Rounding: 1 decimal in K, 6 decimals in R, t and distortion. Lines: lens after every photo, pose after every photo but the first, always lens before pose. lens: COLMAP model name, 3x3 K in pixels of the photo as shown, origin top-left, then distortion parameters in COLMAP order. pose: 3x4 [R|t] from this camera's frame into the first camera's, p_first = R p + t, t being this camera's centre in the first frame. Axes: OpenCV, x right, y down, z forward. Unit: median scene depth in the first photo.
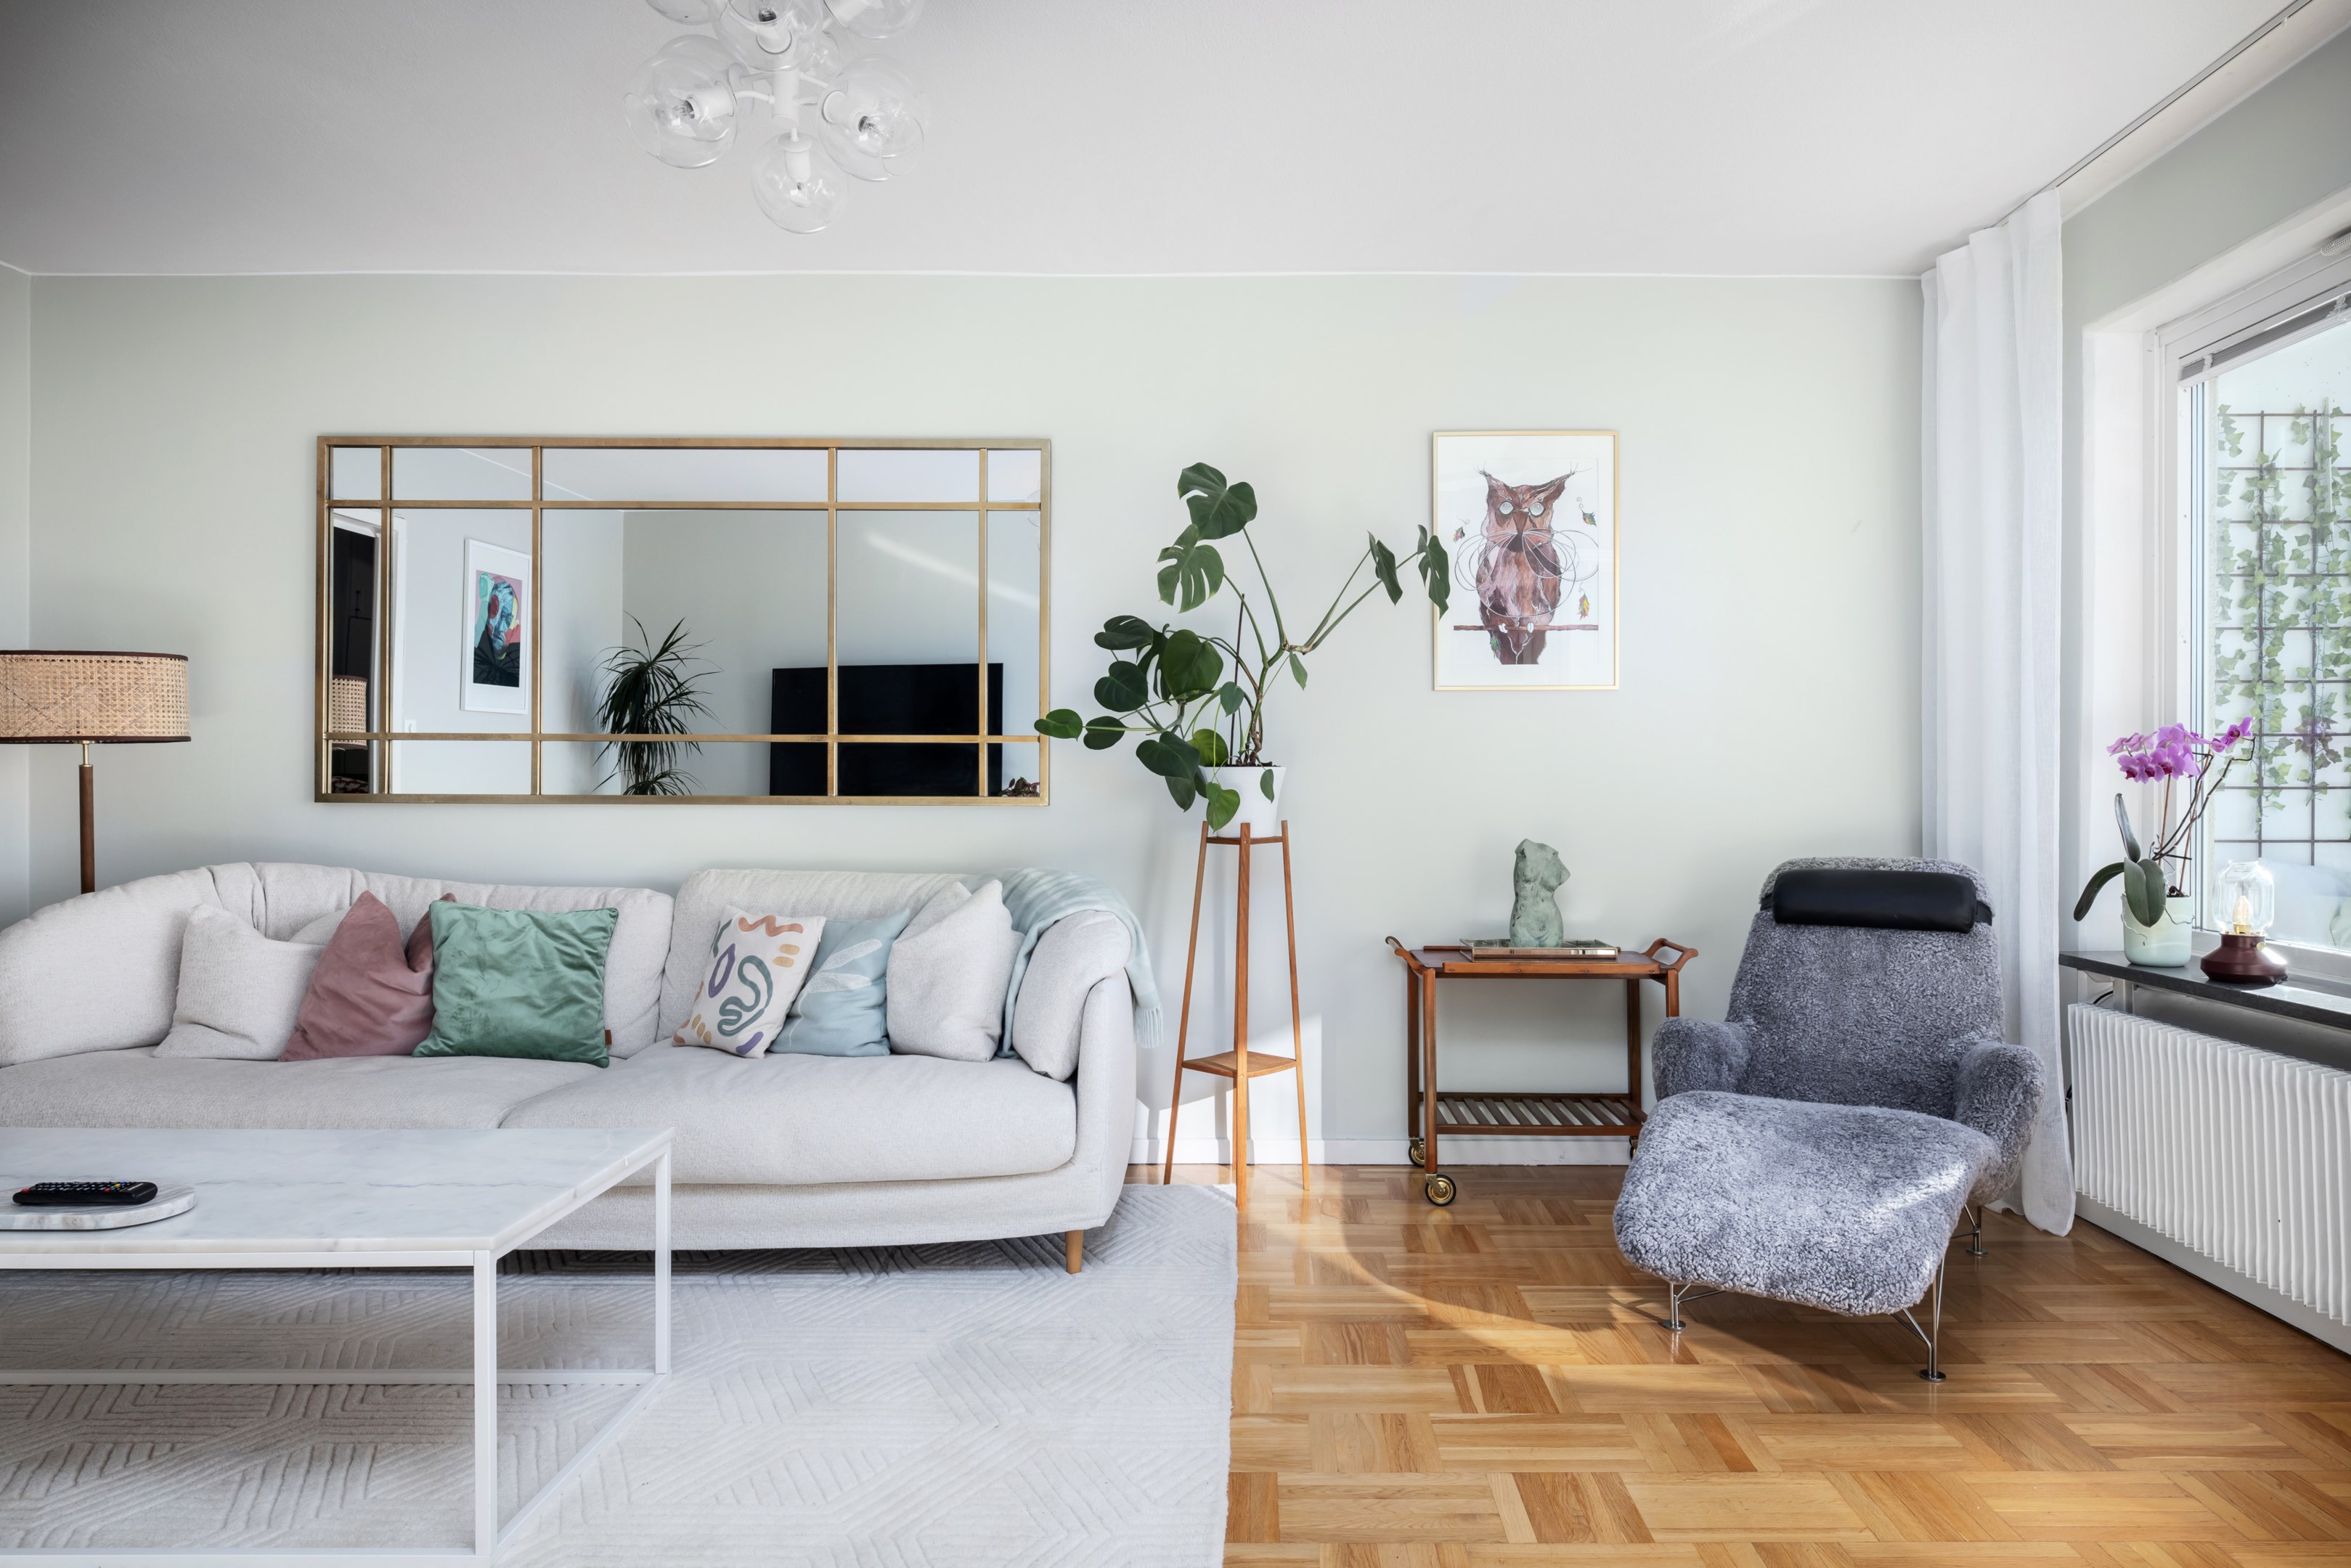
lens RADIAL K [[1411.2, 0, 1260.0], [0, 1411.2, 745.0], [0, 0, 1]] dist [-0.008116, -0.000463]
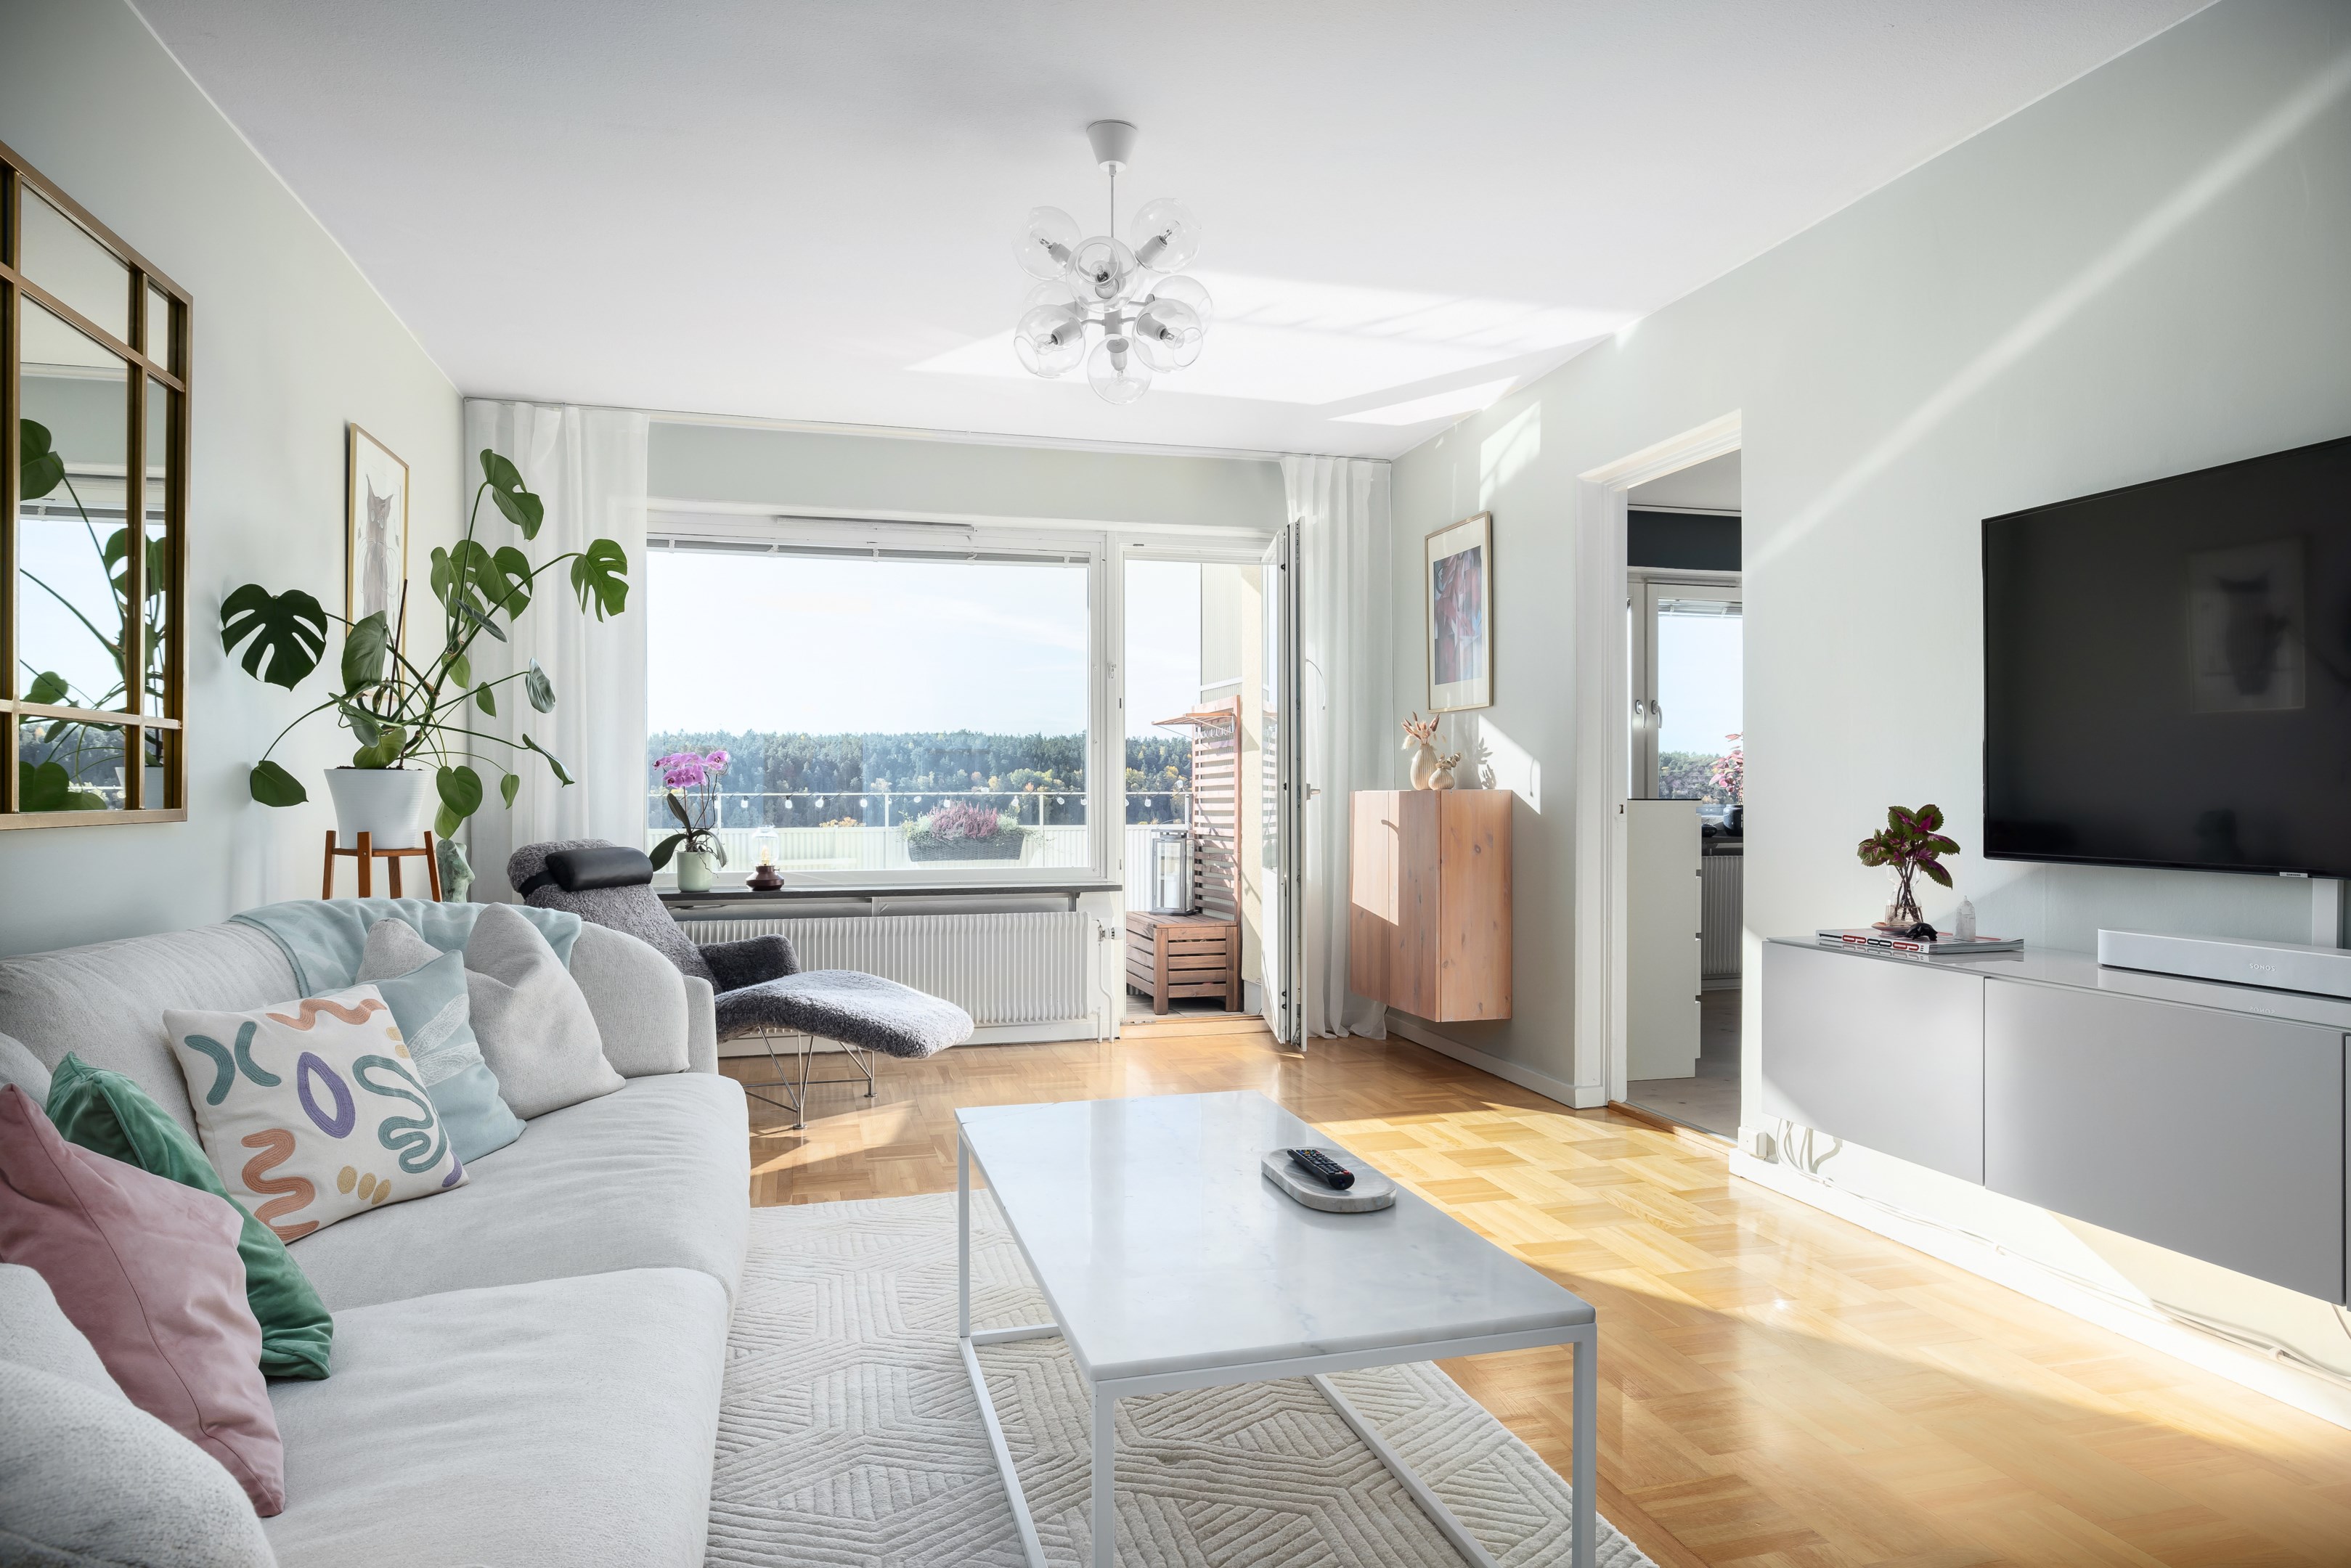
lens RADIAL K [[1411.2, 0, 1154.7], [0, 1411.2, 775.9], [0, 0, 1]] dist [-0.008116, -0.000463]
pose [[-0.271638, 0.006931, 0.962374, -1.027396], [-0.021865, 0.999672, -0.013371, 0.020973], [-0.962151, -0.024675, -0.271397, 0.791659]]
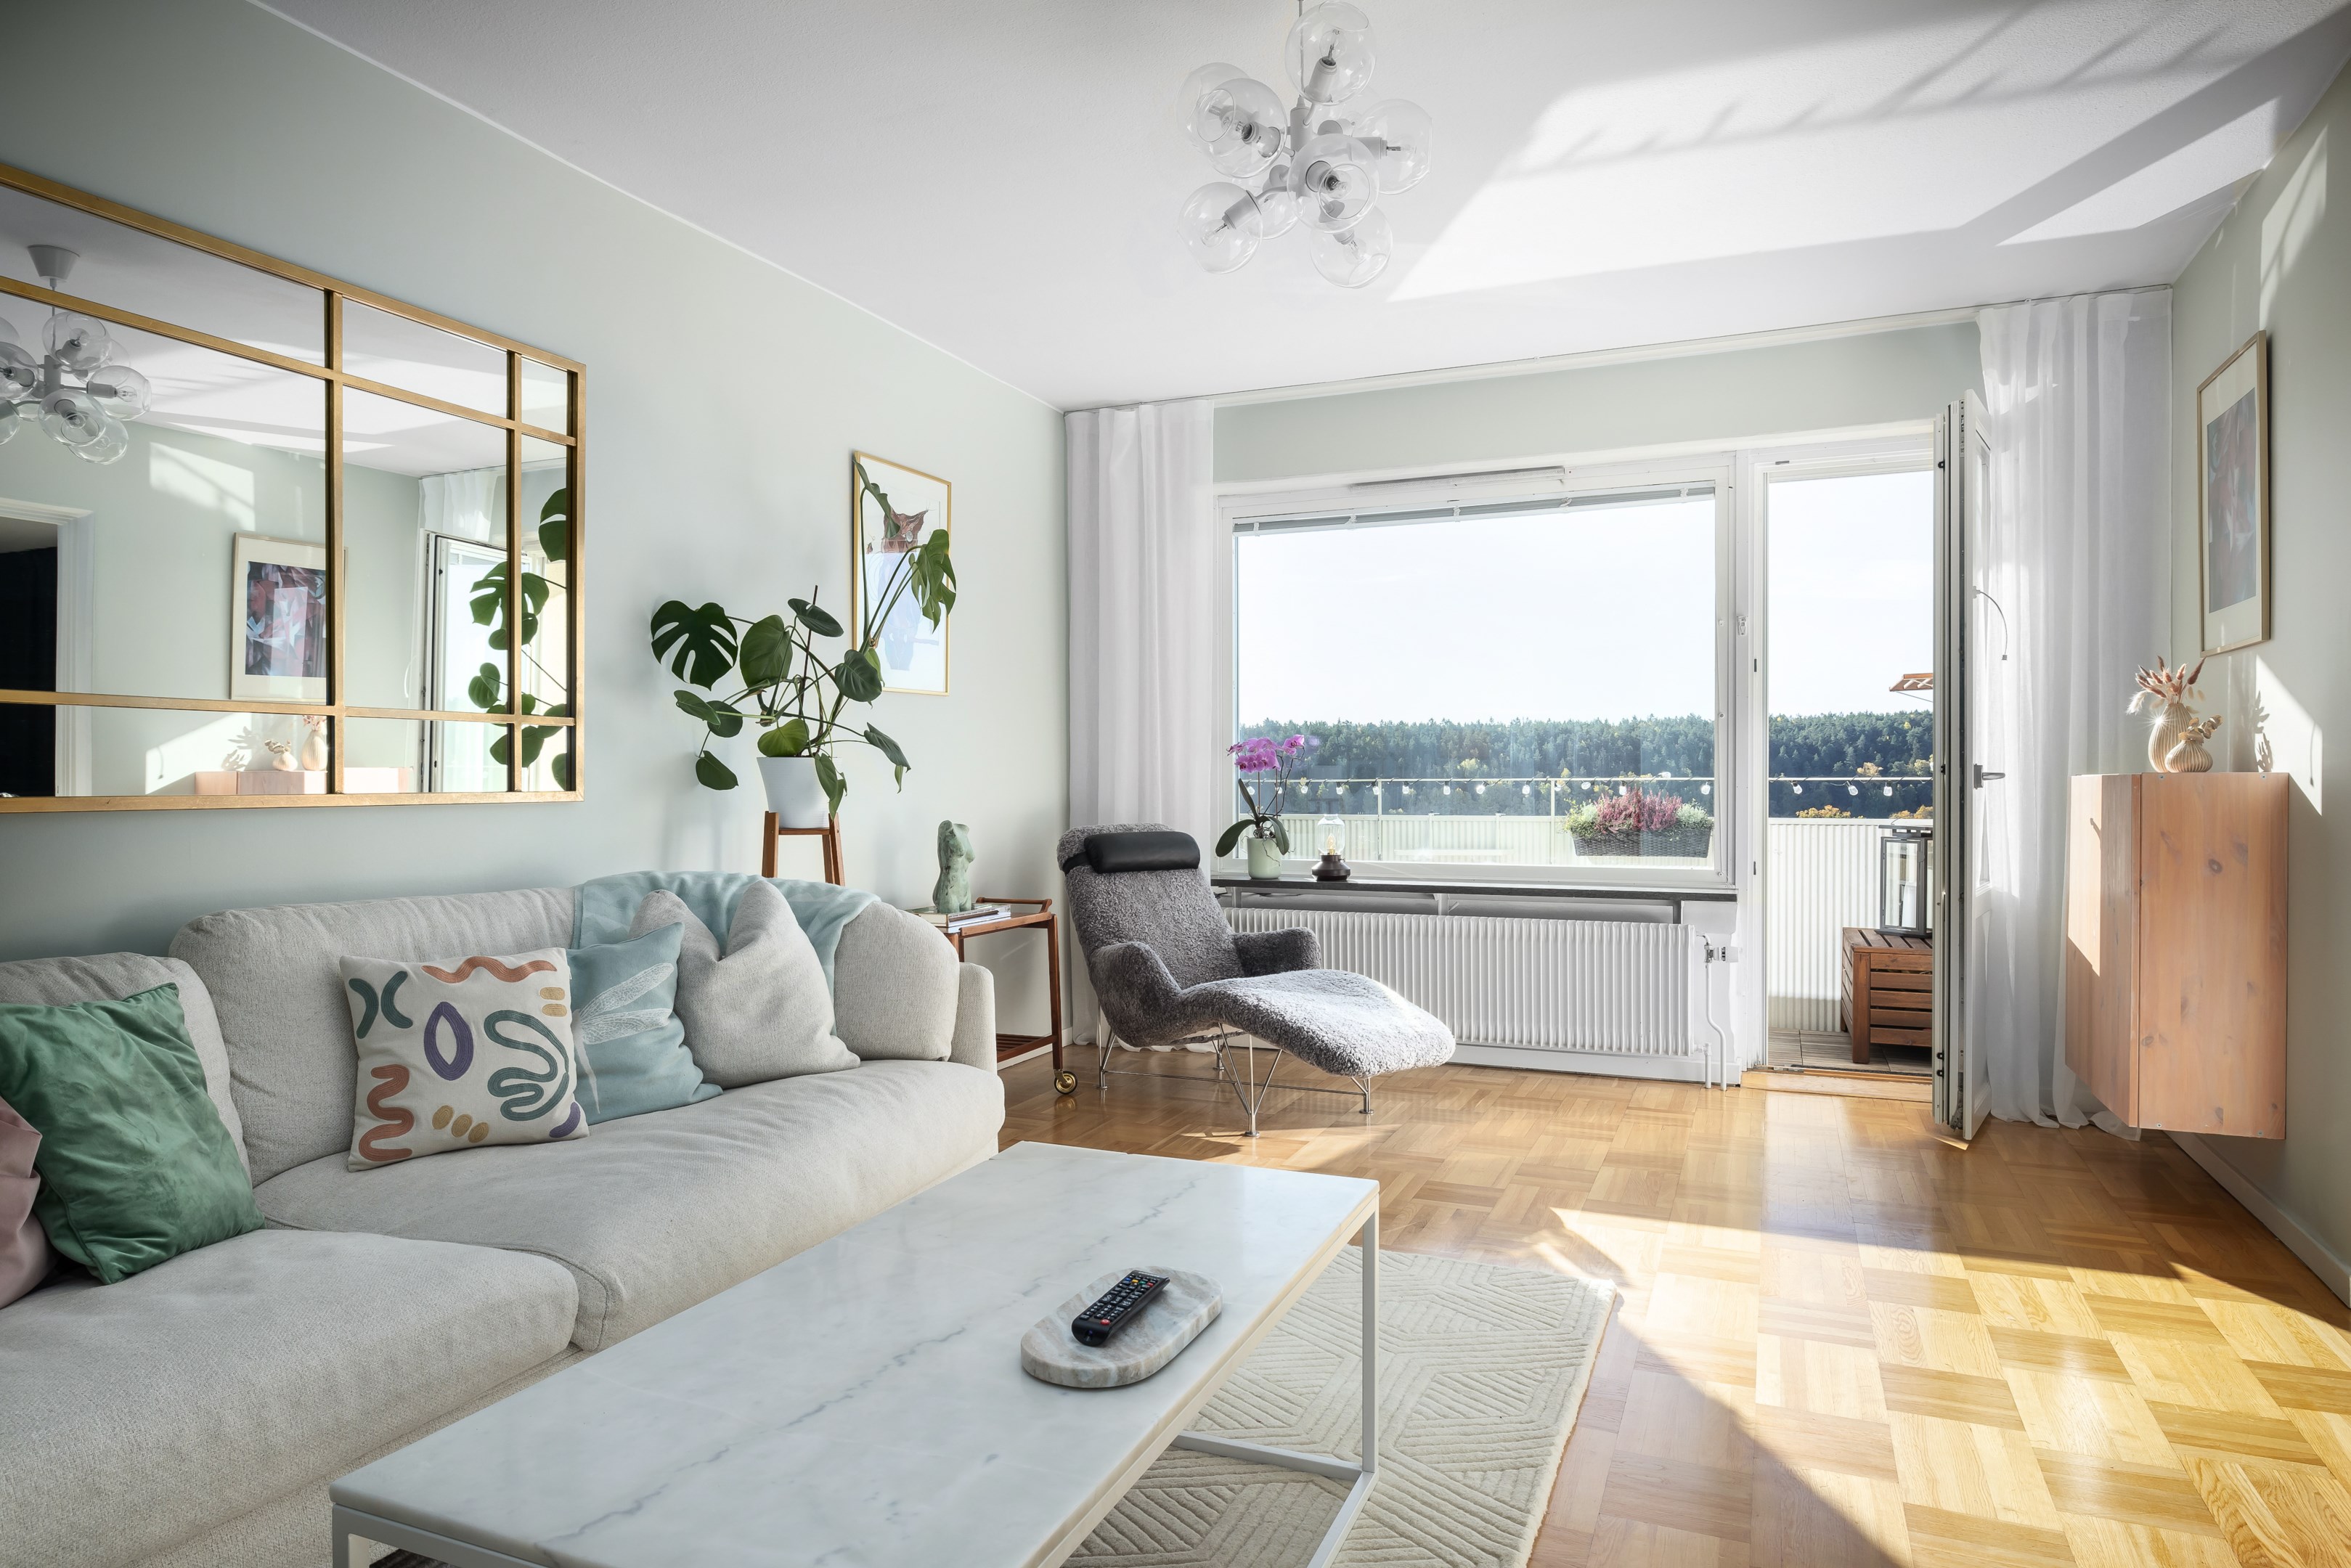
lens RADIAL K [[1411.2, 0, 1170.3], [0, 1411.2, 775.1], [0, 0, 1]] dist [-0.008116, -0.000463]
pose [[0.392409, -0.002281, 0.919788, -0.851539], [-0.017865, 0.999789, 0.010101, 0.013521], [-0.919617, -0.020396, 0.392286, 0.380822]]
